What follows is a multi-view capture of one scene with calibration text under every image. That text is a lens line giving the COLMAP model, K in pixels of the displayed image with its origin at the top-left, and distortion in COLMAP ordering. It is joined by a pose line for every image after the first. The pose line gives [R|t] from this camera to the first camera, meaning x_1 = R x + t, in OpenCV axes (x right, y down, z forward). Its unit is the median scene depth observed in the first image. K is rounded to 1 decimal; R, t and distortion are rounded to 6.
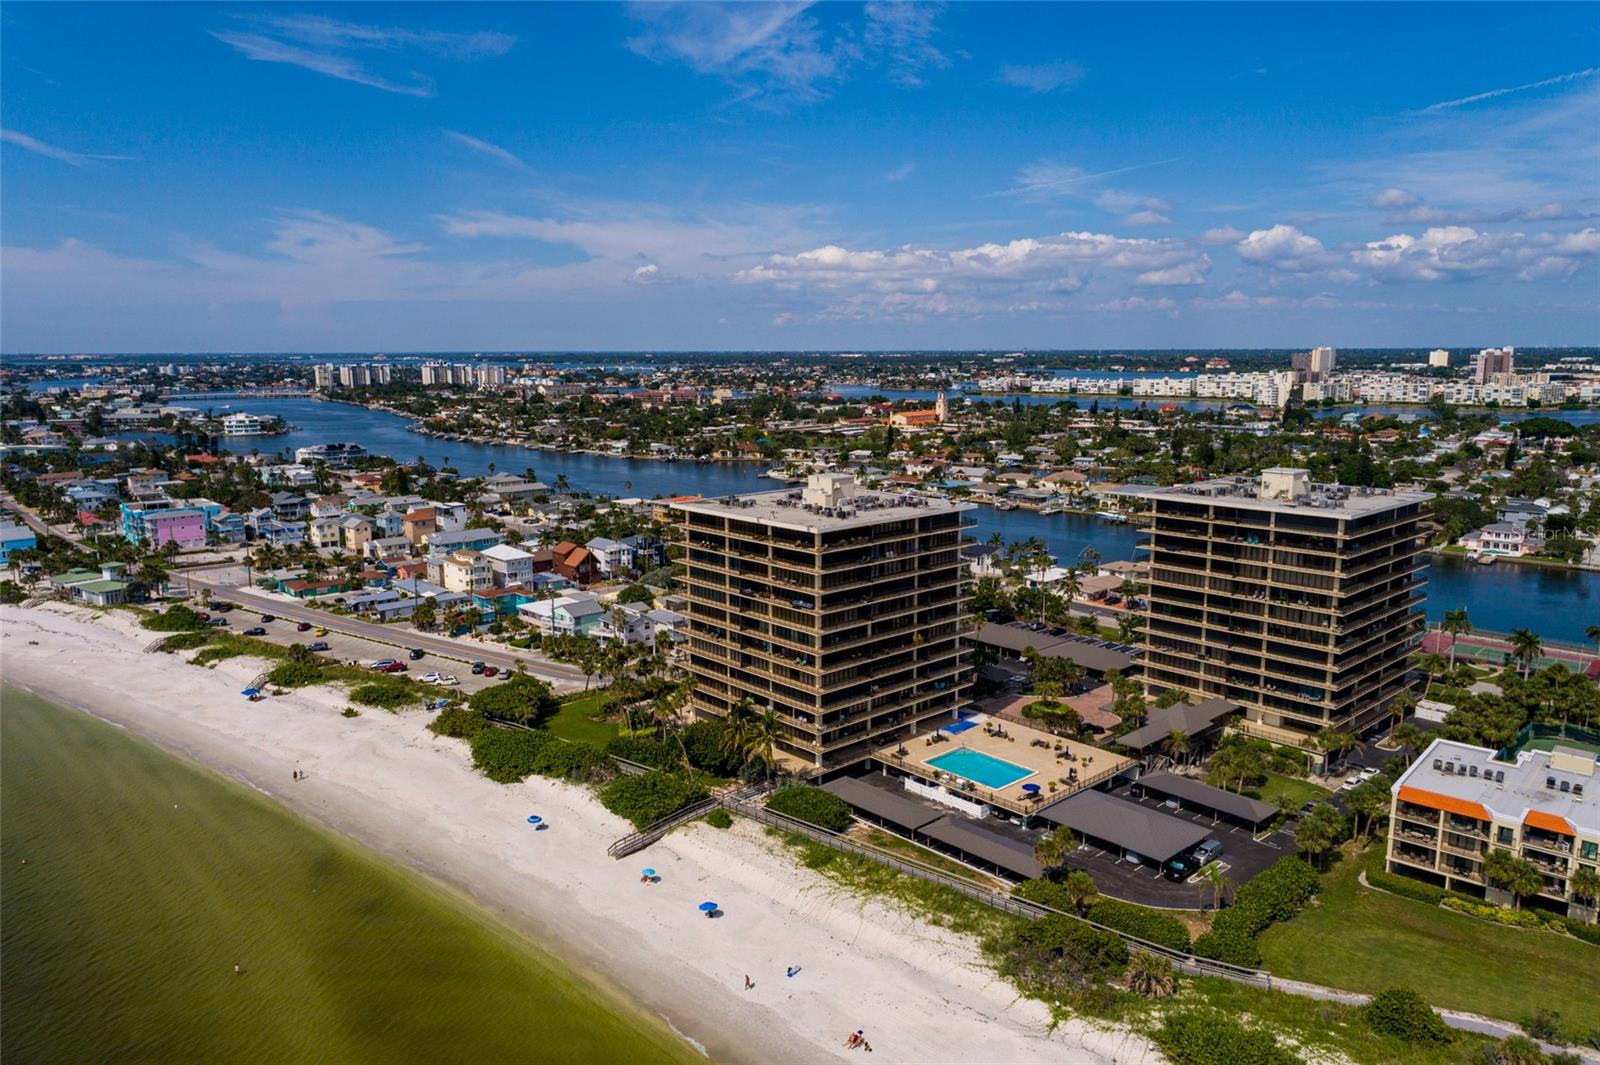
lens RADIAL K [[1082.4, 0, 794.5], [0, 1082.4, 535.7], [0, 0, 1]] dist [-0.005928, 0.016784]
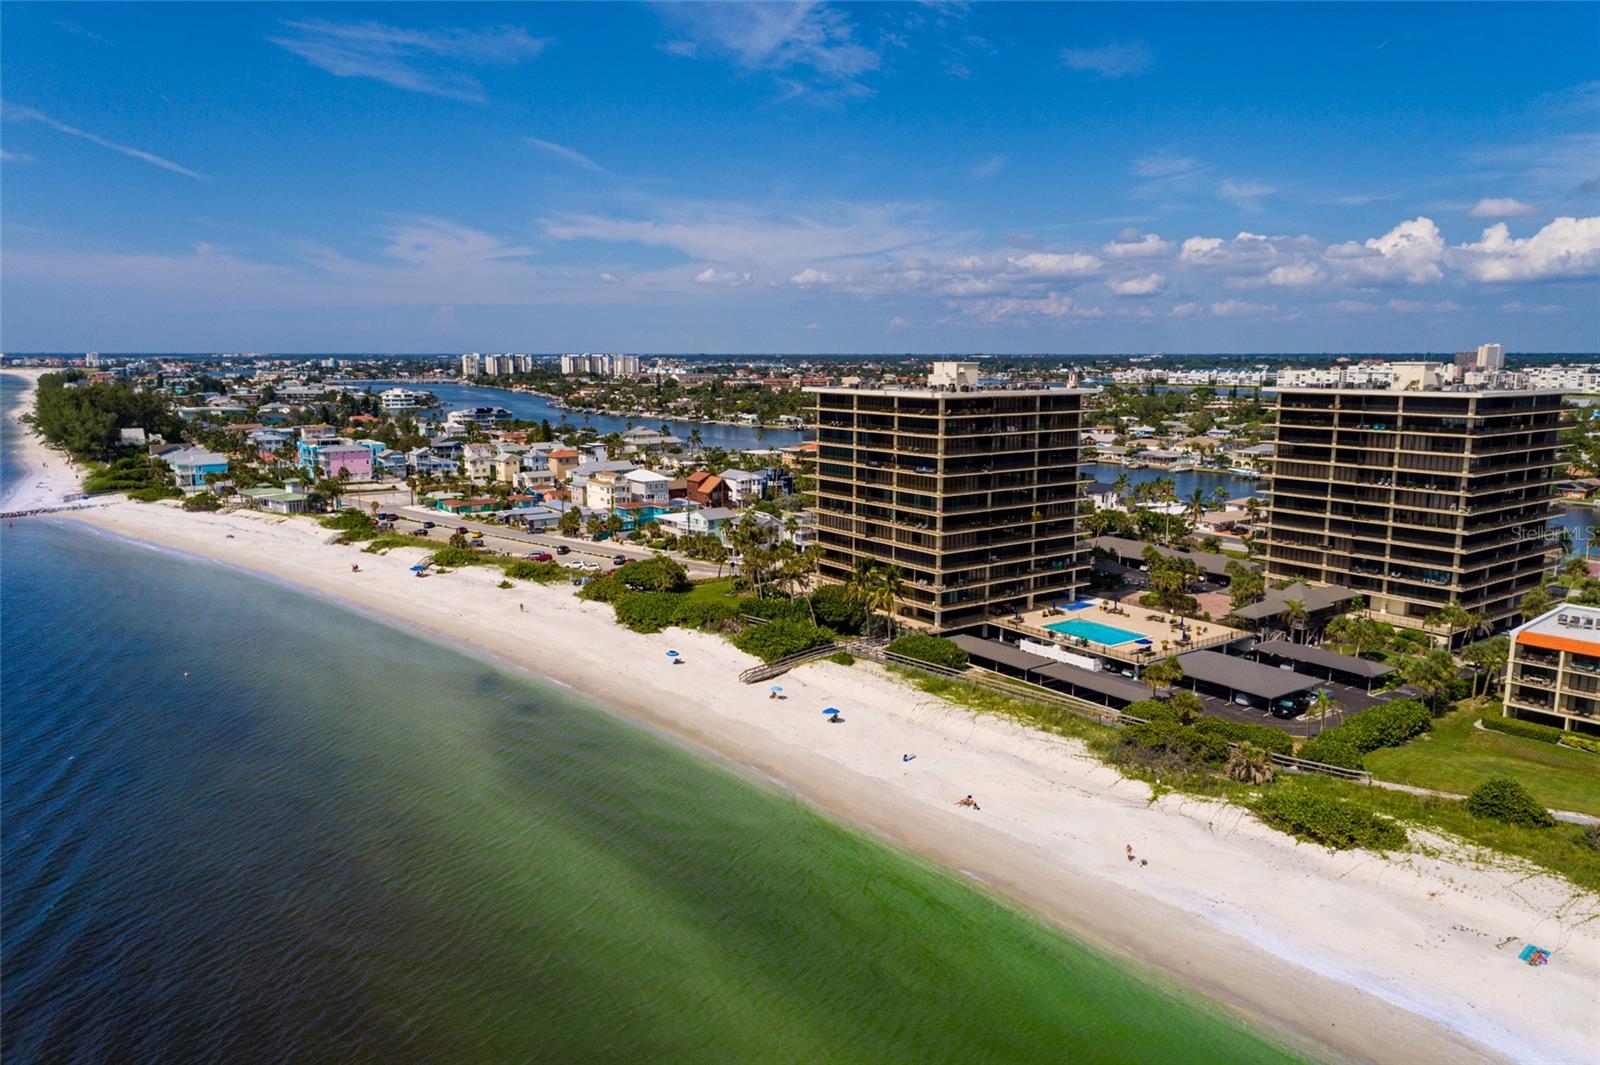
lens RADIAL K [[1083.9, 0, 796.6], [0, 1083.9, 535.3], [0, 0, 1]] dist [-0.002426, 0.008738]
pose [[0.993333, 0.023284, -0.112903, 0.002504], [-0.023586, 0.999721, -0.001339, 0.095261], [0.112840, 0.003993, 0.993605, -0.046044]]
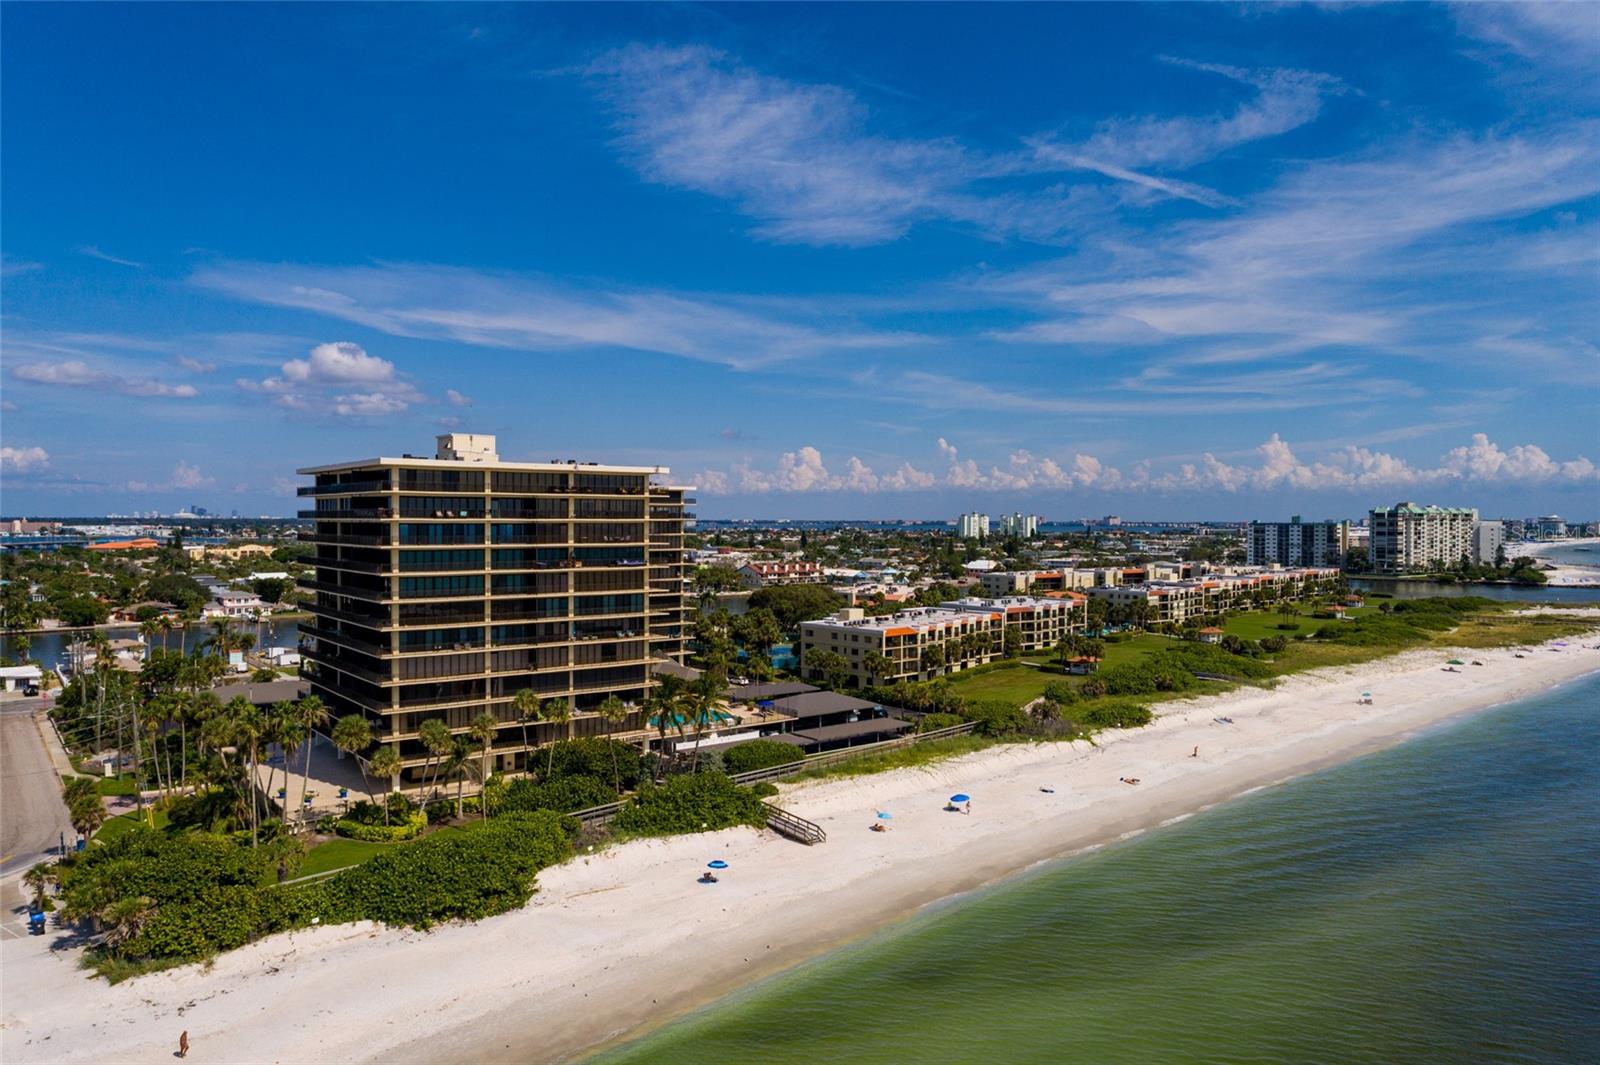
lens RADIAL K [[1083.9, 0, 796.6], [0, 1083.9, 535.3], [0, 0, 1]] dist [-0.002426, 0.008738]
pose [[0.074533, -0.009024, 0.997178, -0.603565], [0.164890, 0.986306, -0.003399, 0.048677], [-0.983492, 0.164678, 0.075000, 0.583206]]
